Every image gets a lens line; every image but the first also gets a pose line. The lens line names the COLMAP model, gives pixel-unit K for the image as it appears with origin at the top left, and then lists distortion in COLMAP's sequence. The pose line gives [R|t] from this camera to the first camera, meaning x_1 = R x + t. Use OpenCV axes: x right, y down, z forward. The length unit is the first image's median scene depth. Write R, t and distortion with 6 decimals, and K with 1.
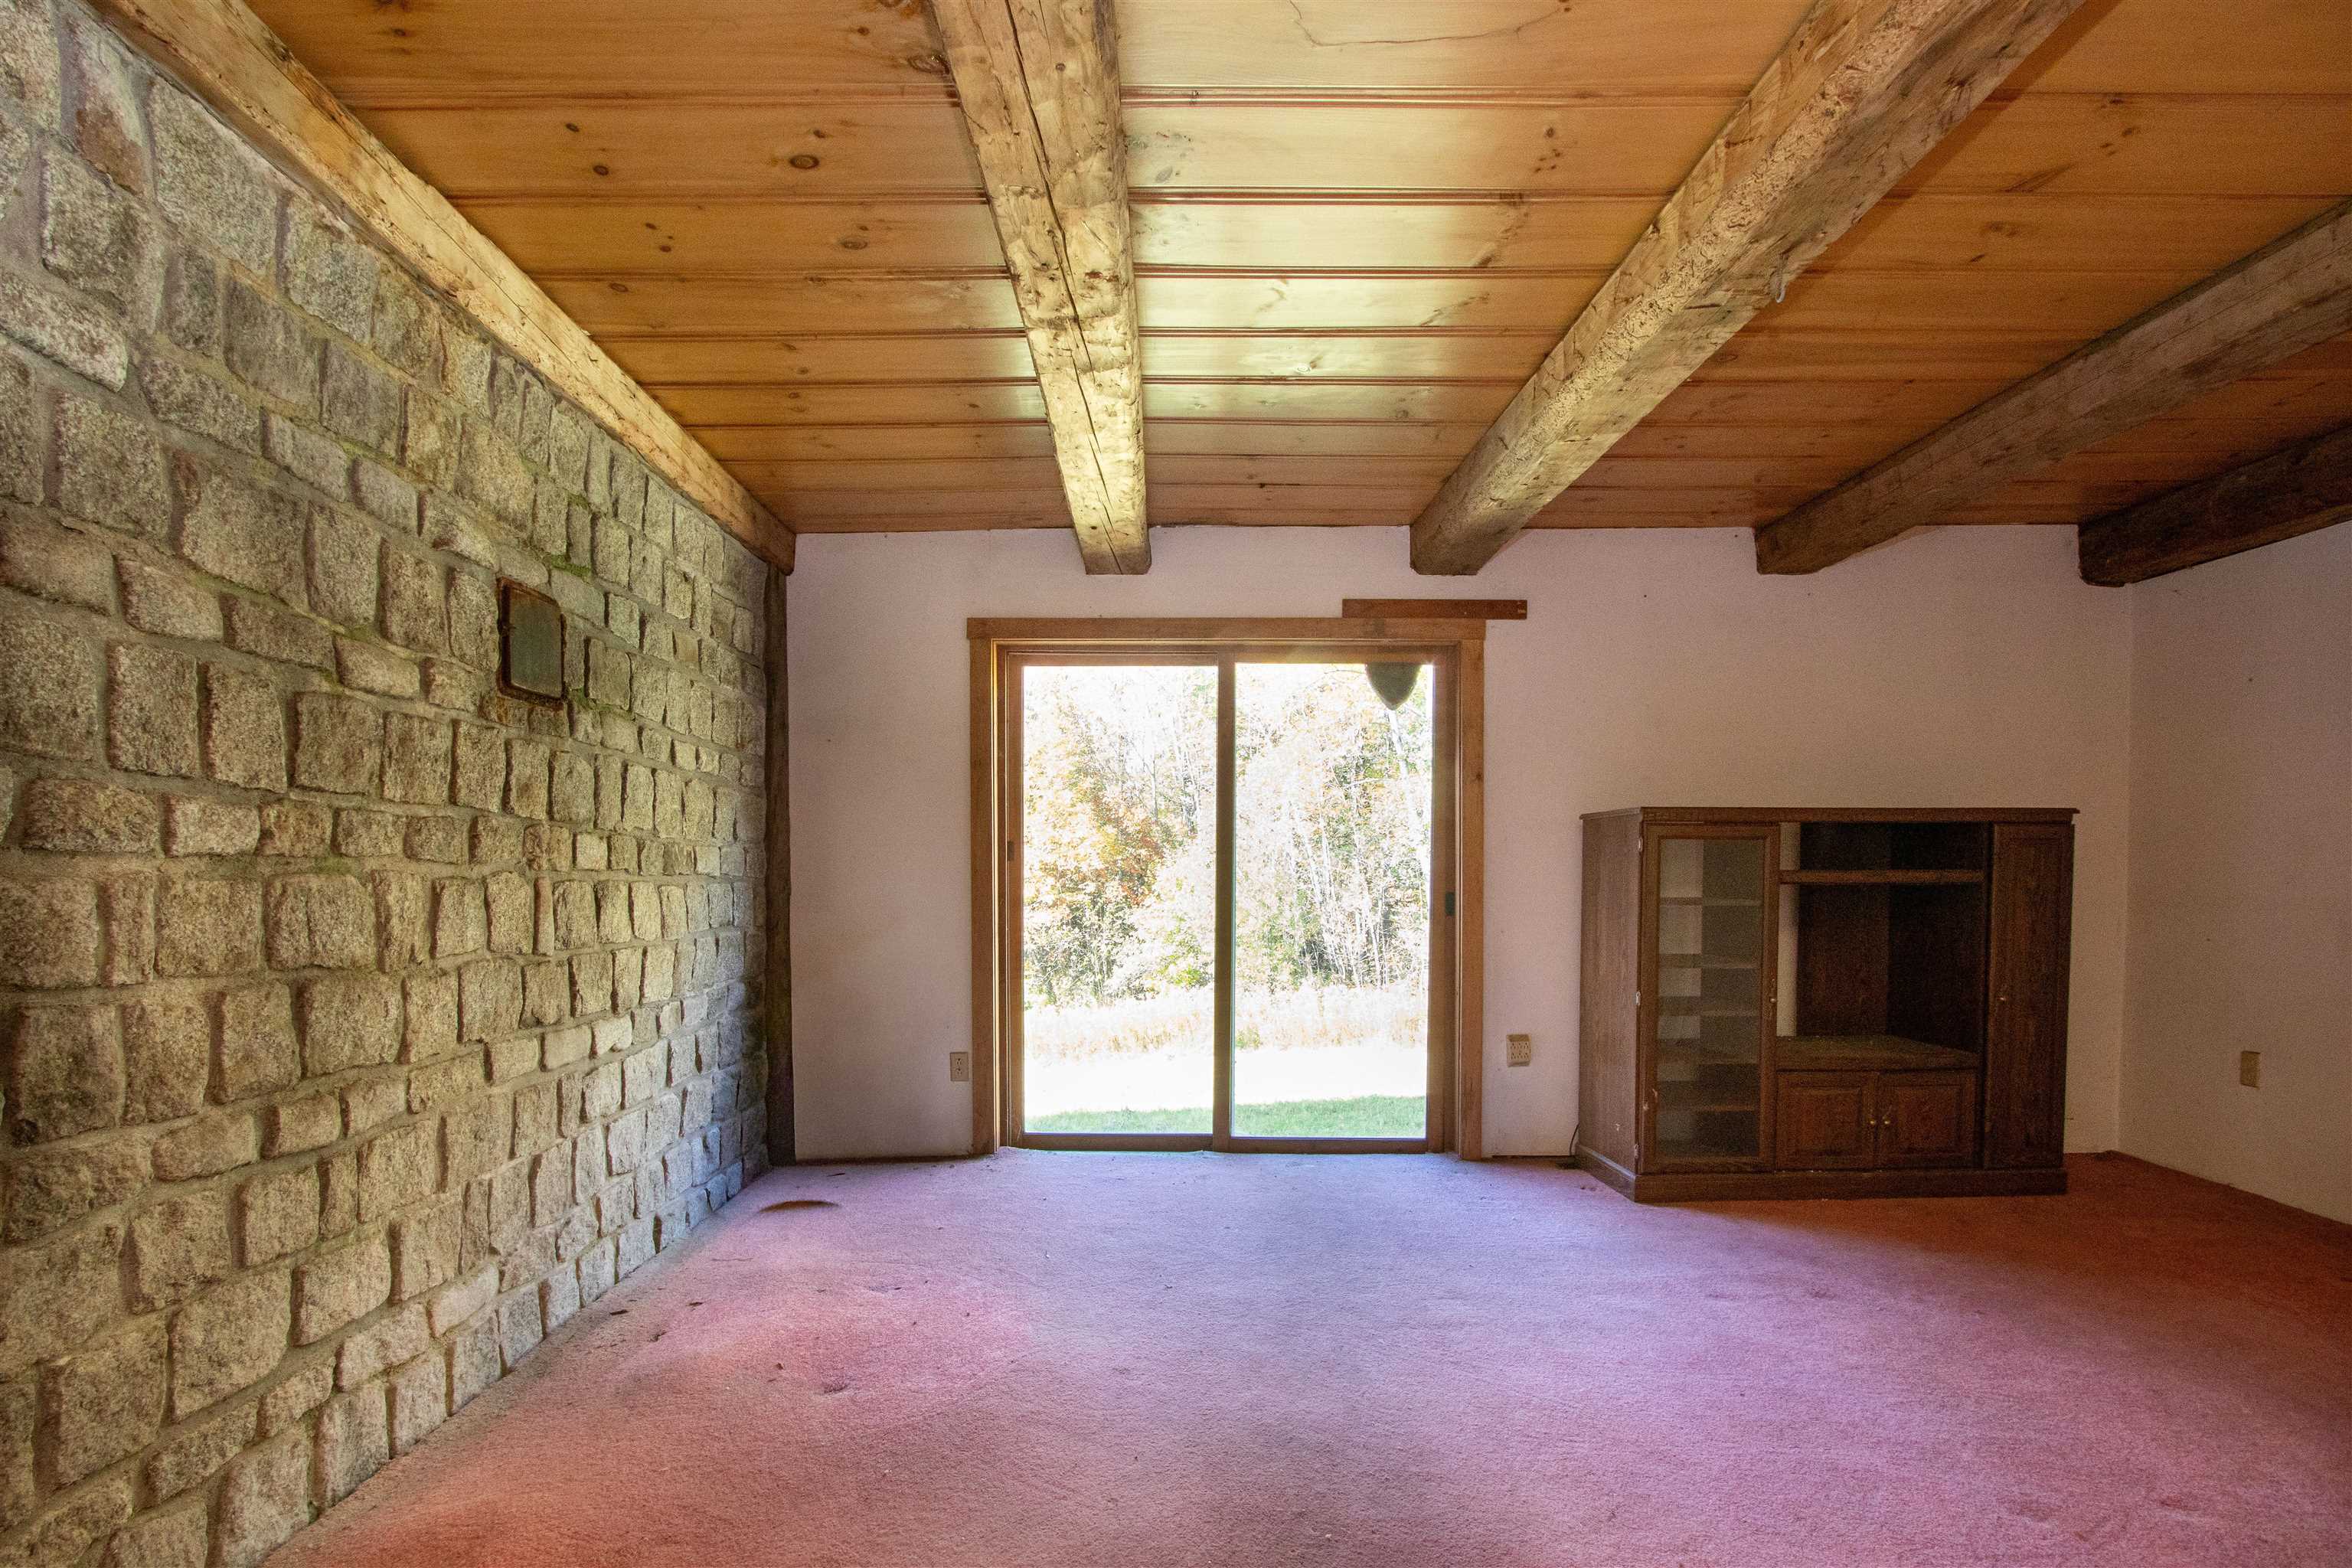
lens RADIAL K [[1110.0, 0, 1225.5], [0, 1110.0, 900.8], [0, 0, 1]] dist [-0.017711, 0.004166]
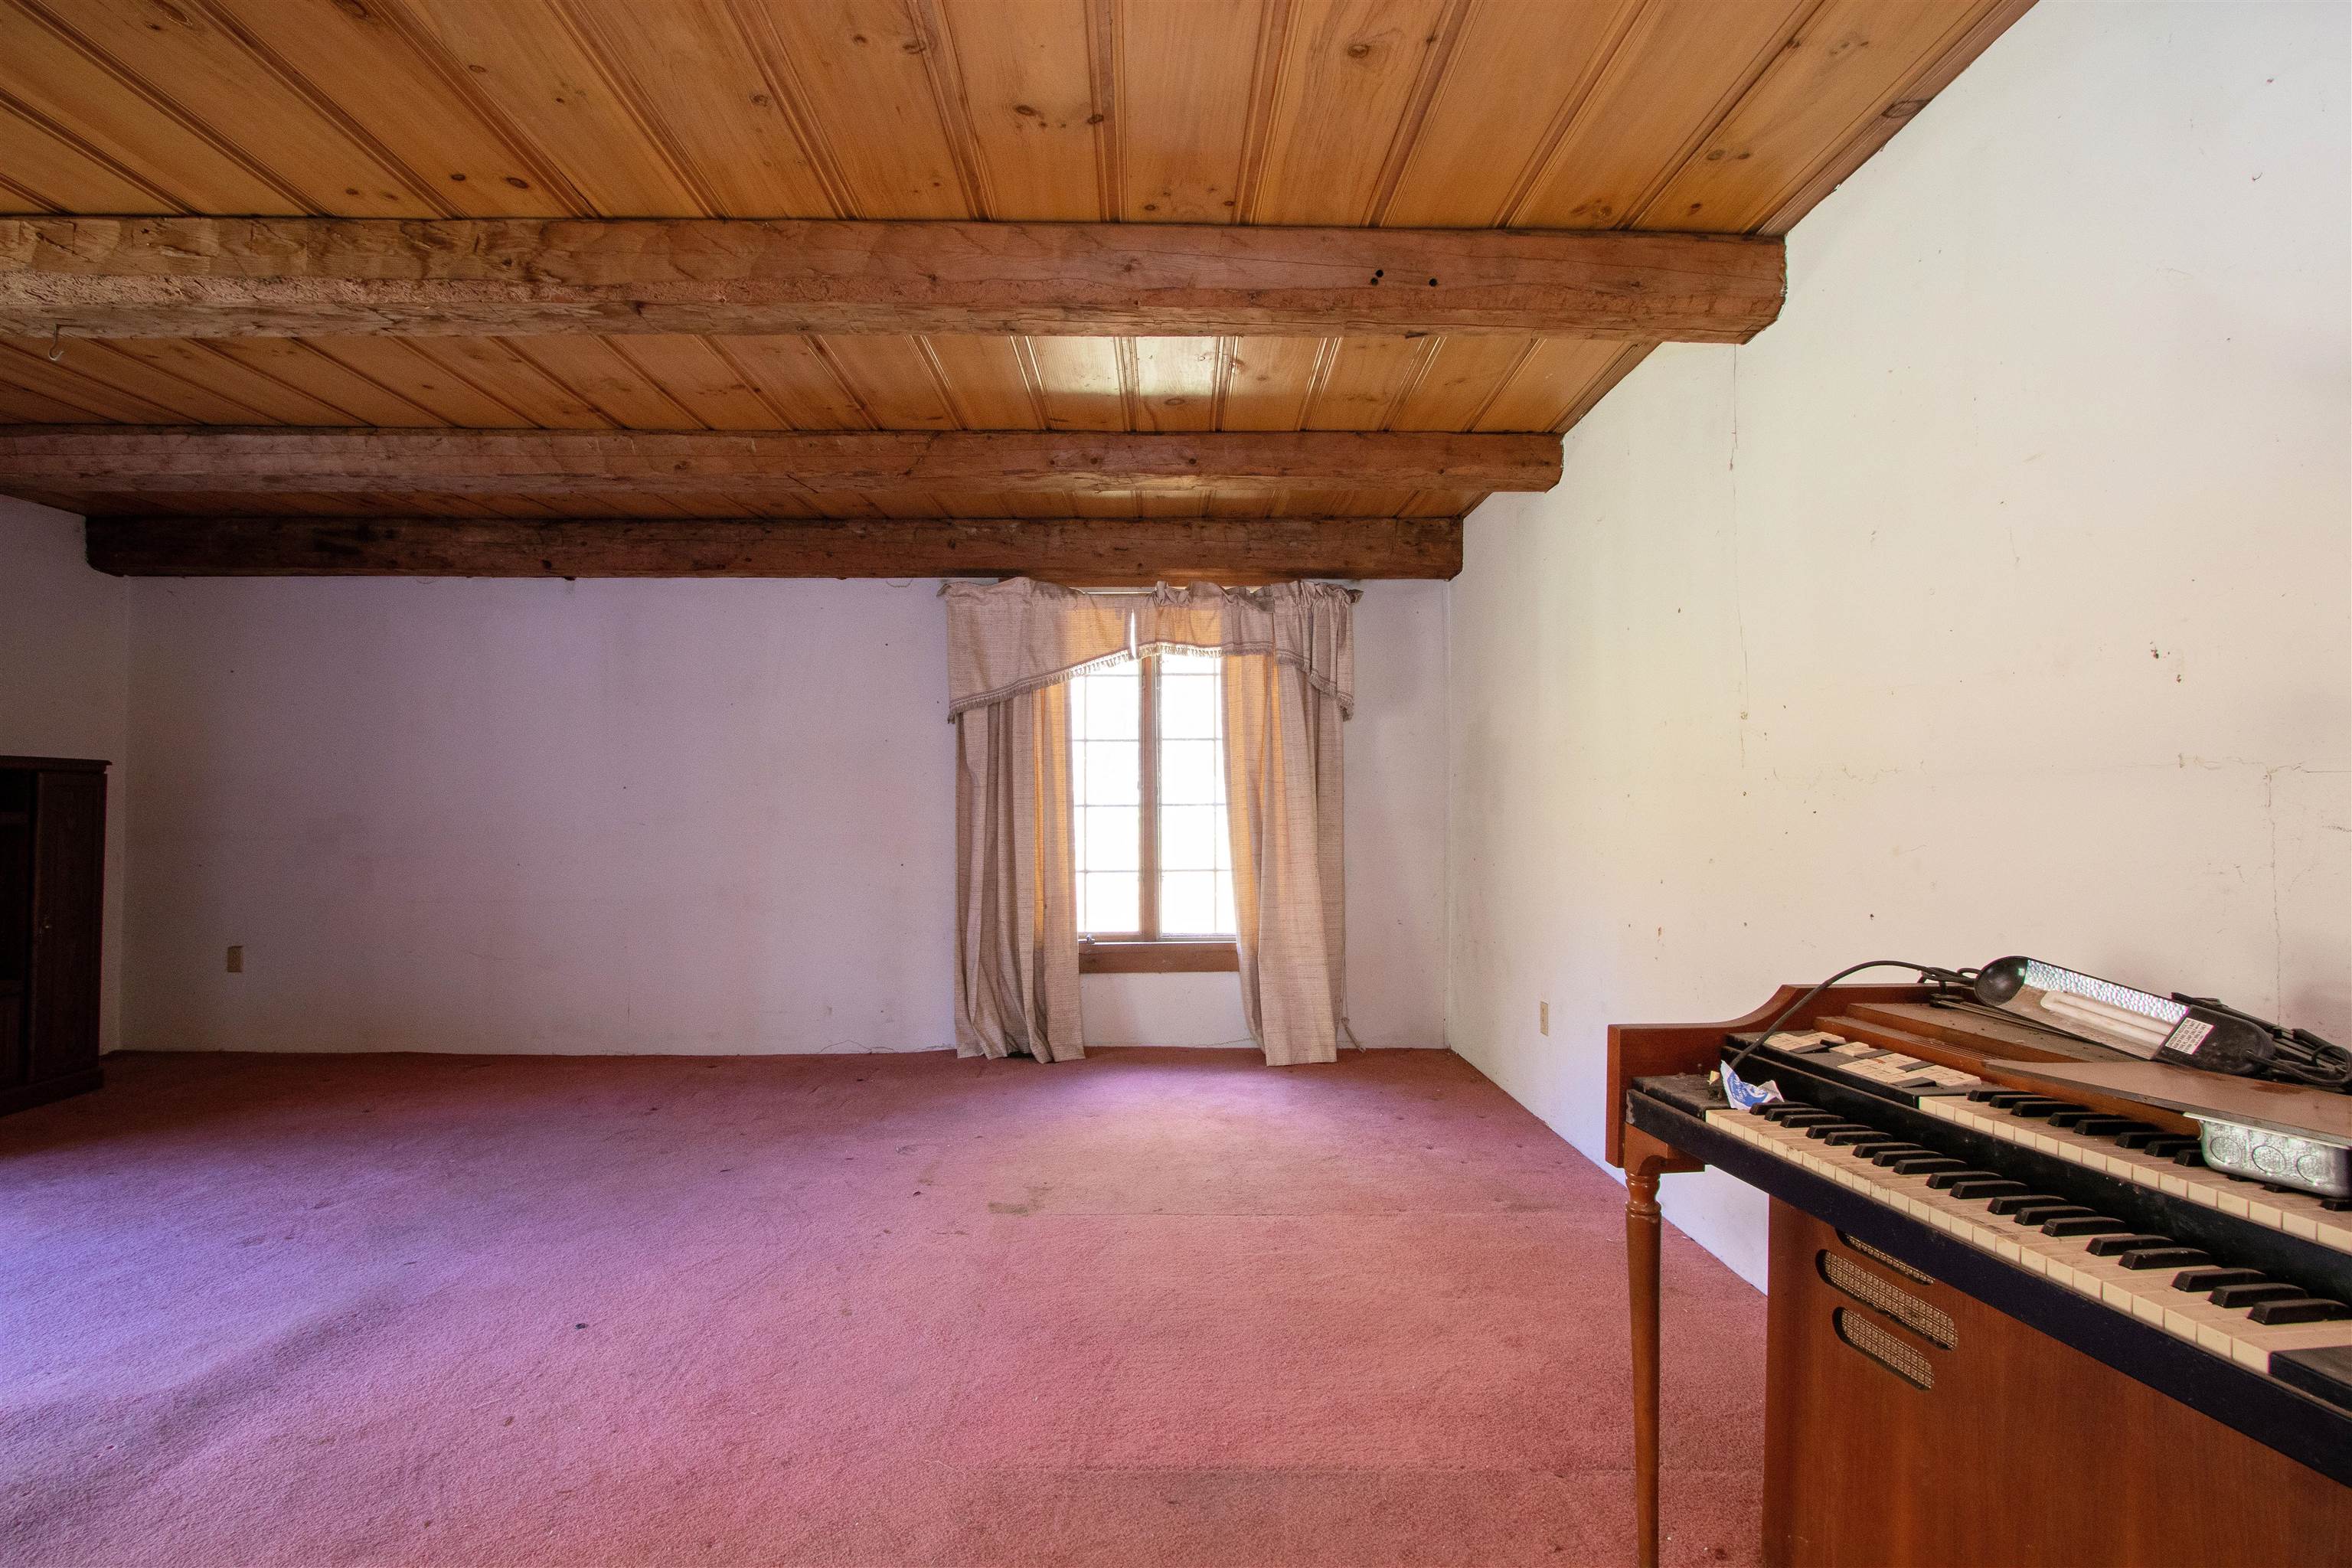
lens RADIAL K [[1110.0, 0, 1190.3], [0, 1110.0, 777.4], [0, 0, 1]] dist [-0.017711, 0.004166]
pose [[-0.027924, 0.023907, 0.999324, -0.779642], [0.036333, 0.999078, -0.022885, 0.007341], [-0.998950, 0.035669, -0.028767, -0.246078]]
